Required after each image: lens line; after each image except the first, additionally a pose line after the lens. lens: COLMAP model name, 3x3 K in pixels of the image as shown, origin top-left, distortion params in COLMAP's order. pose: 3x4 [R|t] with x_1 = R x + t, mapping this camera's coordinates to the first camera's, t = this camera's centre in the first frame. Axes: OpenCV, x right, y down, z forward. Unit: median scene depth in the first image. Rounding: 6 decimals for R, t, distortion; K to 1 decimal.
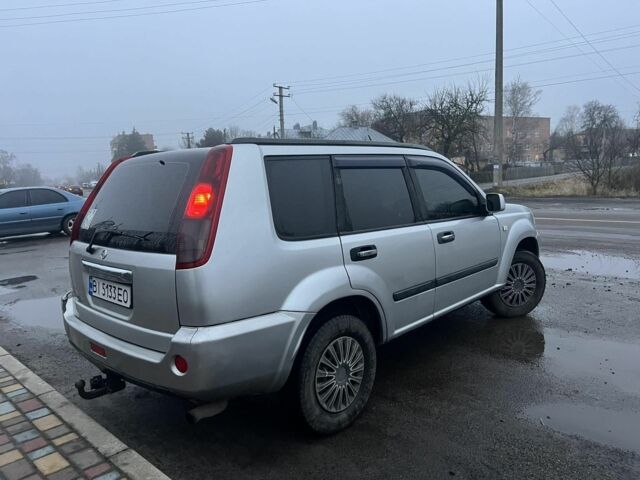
lens RADIAL K [[485.4, 0, 320.0], [0, 485.4, 240.0], [0, 0, 1]] dist [0.024242, -0.004718]
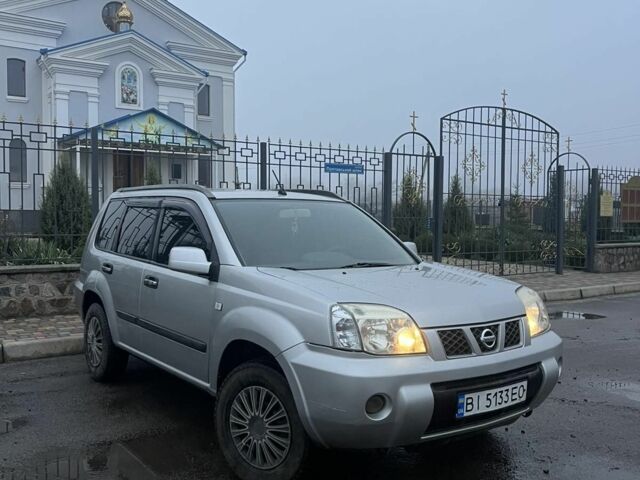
lens RADIAL K [[644.5, 0, 320.0], [0, 644.5, 240.0], [0, 0, 1]] dist [0.153013, -0.377701]
pose [[-0.175531, 0.078228, -0.981361, 1.269859], [-0.132095, 0.985952, 0.102221, -0.228465], [0.975572, 0.147576, -0.162731, 1.323121]]
